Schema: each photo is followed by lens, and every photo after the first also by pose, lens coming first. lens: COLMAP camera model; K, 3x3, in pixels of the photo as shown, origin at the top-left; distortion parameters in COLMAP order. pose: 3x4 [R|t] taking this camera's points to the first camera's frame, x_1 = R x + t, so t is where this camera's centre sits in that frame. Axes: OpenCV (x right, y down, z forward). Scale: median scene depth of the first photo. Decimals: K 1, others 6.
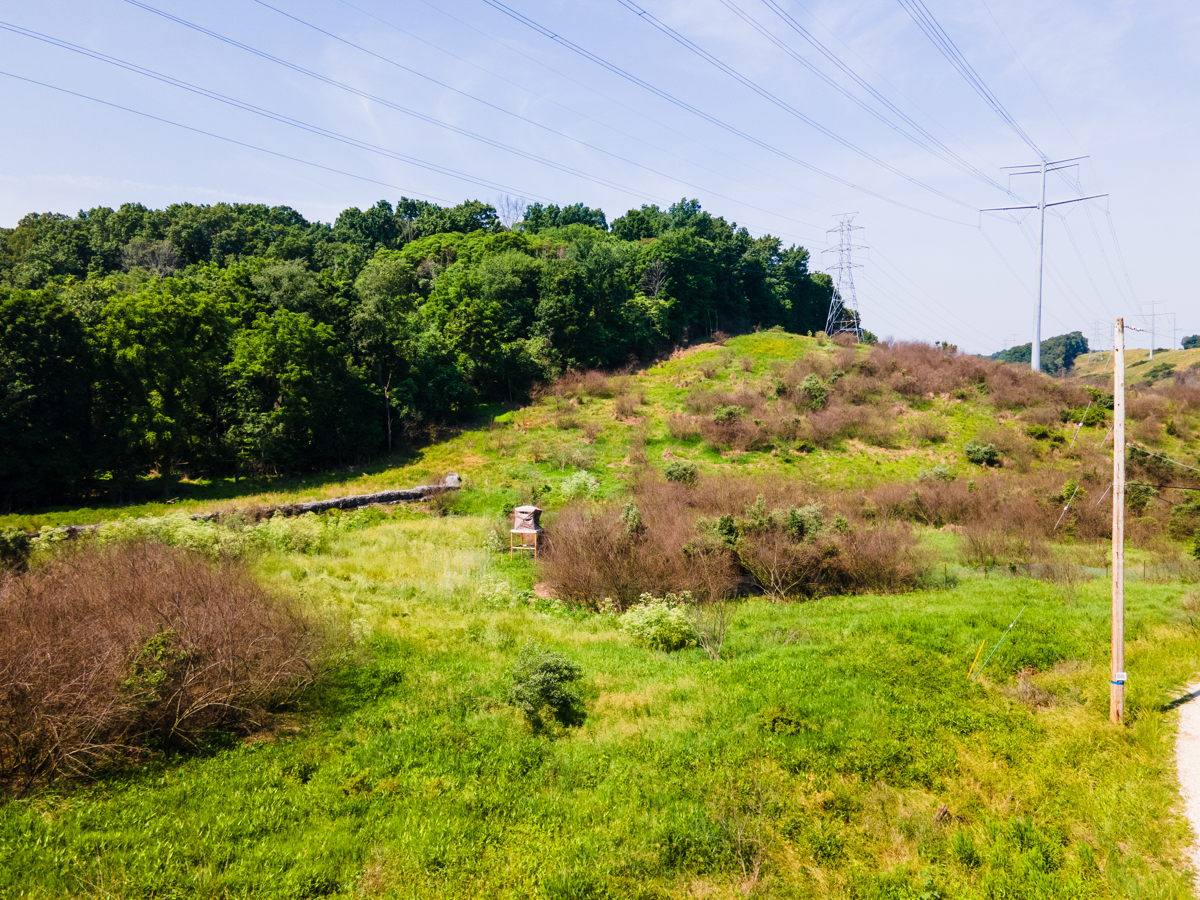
lens RADIAL K [[864.1, 0, 598.6], [0, 864.1, 446.7], [0, 0, 1]] dist [0.041295, 0.019849]
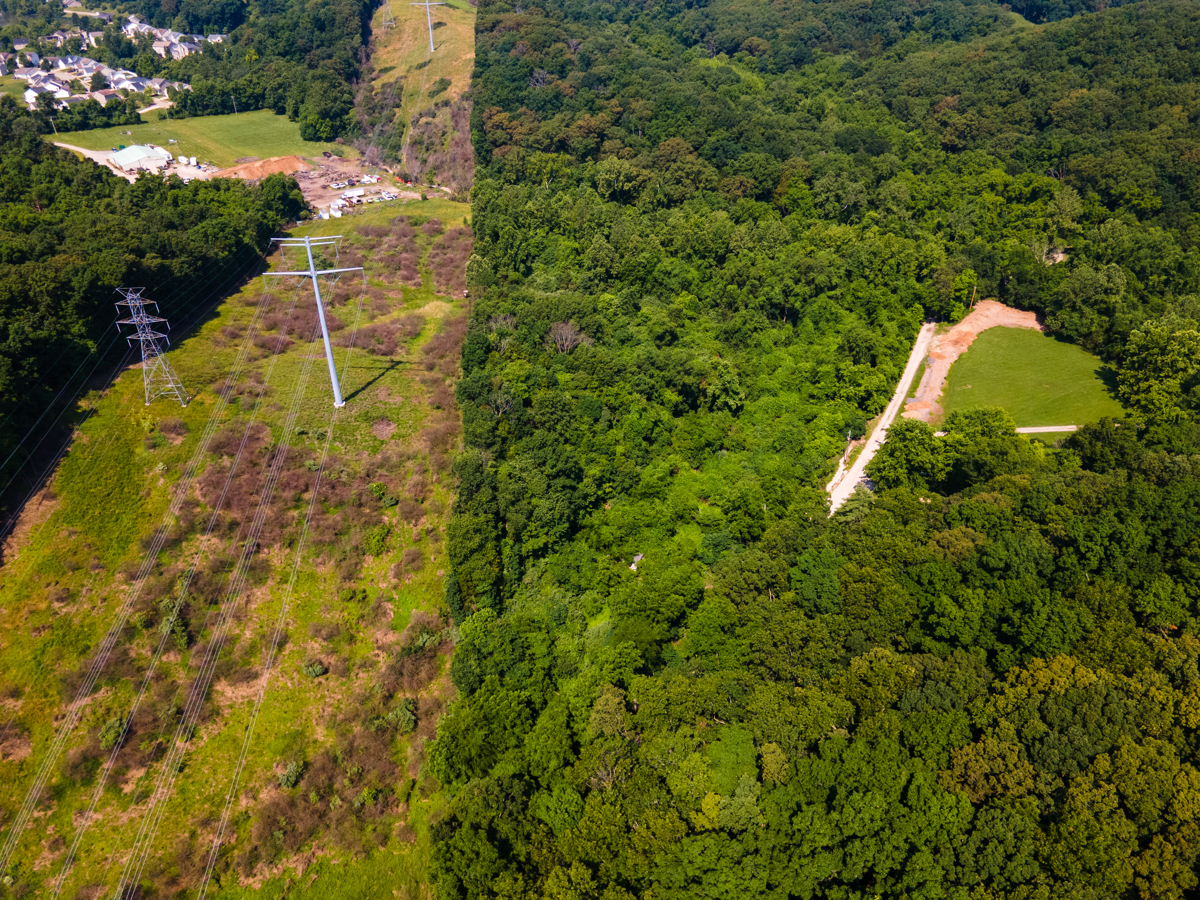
lens RADIAL K [[864.1, 0, 604.1], [0, 864.1, 455.5], [0, 0, 1]] dist [0.041295, 0.019849]
pose [[0.760507, -0.354511, 0.544014, 0.099696], [0.041127, 0.862424, 0.504513, -0.720224], [-0.648026, -0.361311, 0.670460, -0.119316]]
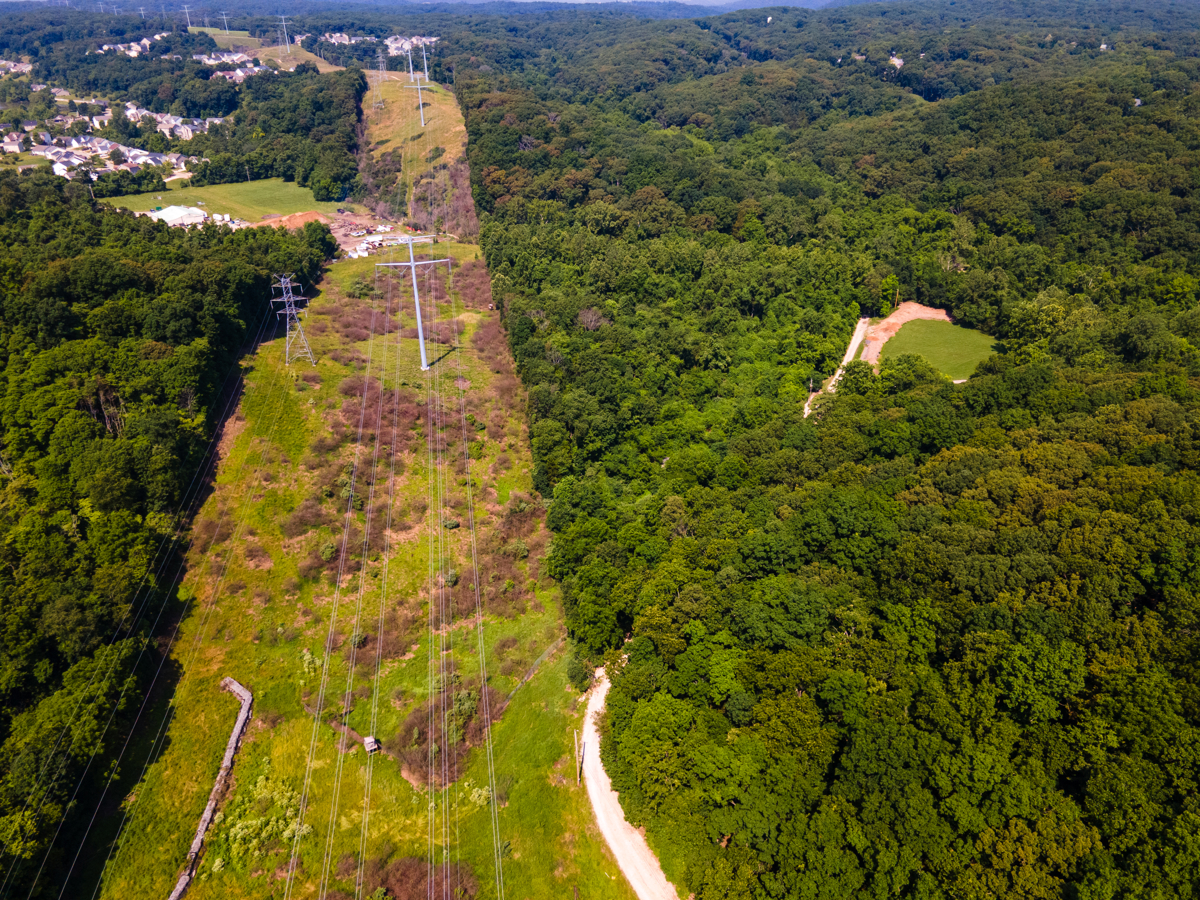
lens RADIAL K [[864.1, 0, 605.7], [0, 864.1, 457.1], [0, 0, 1]] dist [0.041295, 0.019849]
pose [[0.711224, -0.333462, 0.618840, -0.359018], [0.045126, 0.900170, 0.433194, -0.704558], [-0.701515, -0.280172, 0.655271, -0.387990]]
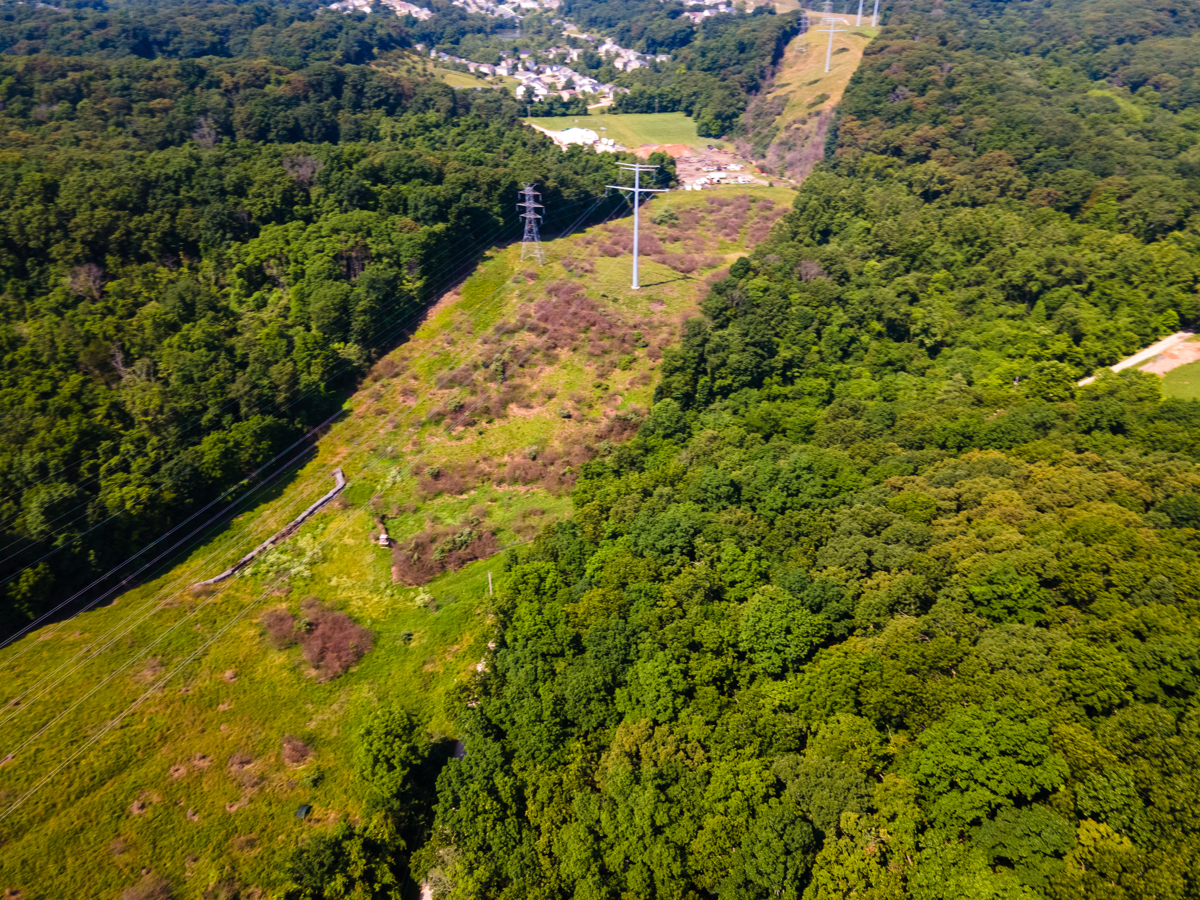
lens RADIAL K [[864.1, 0, 611.8], [0, 864.1, 454.5], [0, 0, 1]] dist [0.041295, 0.019849]
pose [[0.969904, -0.125204, 0.208830, 0.044191], [0.014890, 0.886557, 0.462380, -0.687500], [-0.243031, -0.445354, 0.861740, -0.779342]]
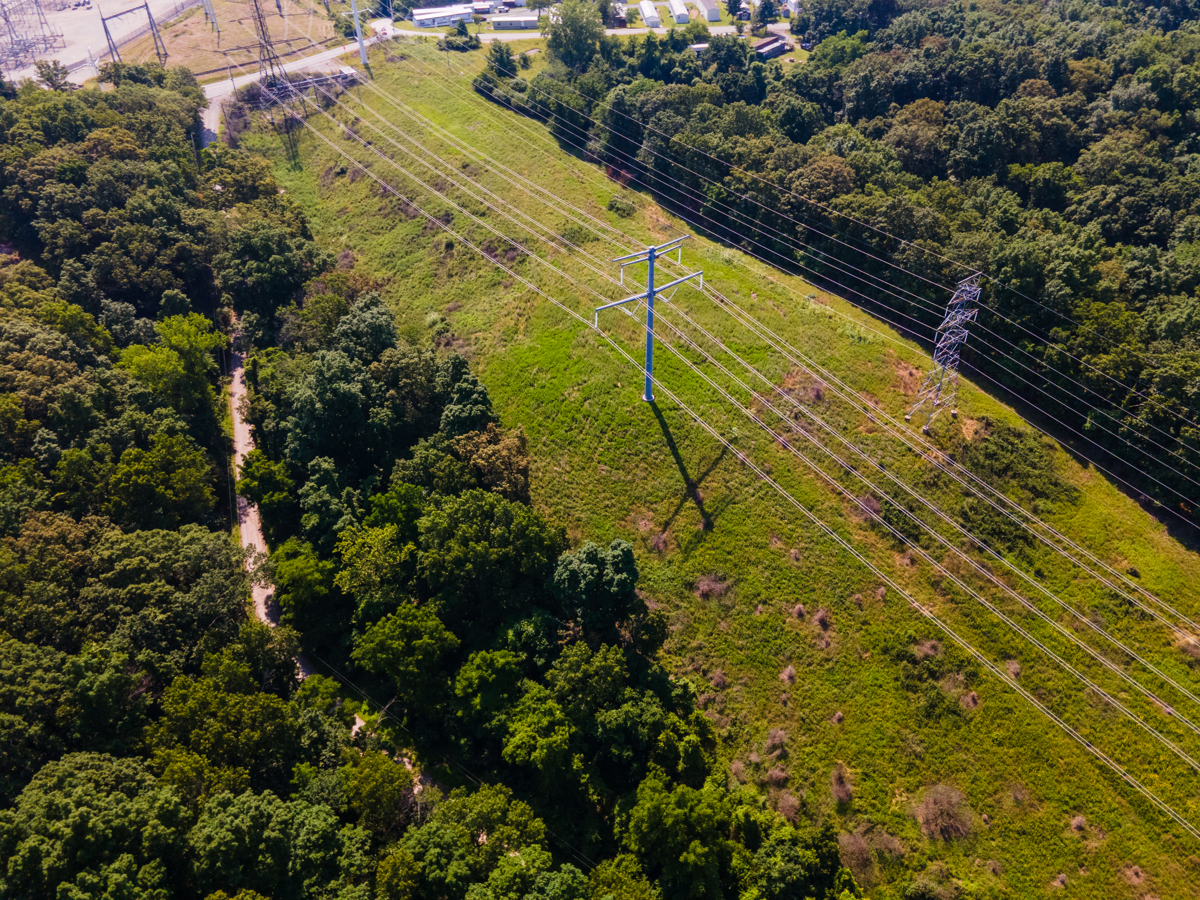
lens RADIAL K [[864.1, 0, 605.5], [0, 864.1, 450.0], [0, 0, 1]] dist [0.041295, 0.019849]
pose [[-0.340804, 0.610688, -0.714781, 0.212966], [-0.035993, 0.751264, 0.659019, -0.708326], [0.939445, 0.250324, -0.234053, -0.355773]]
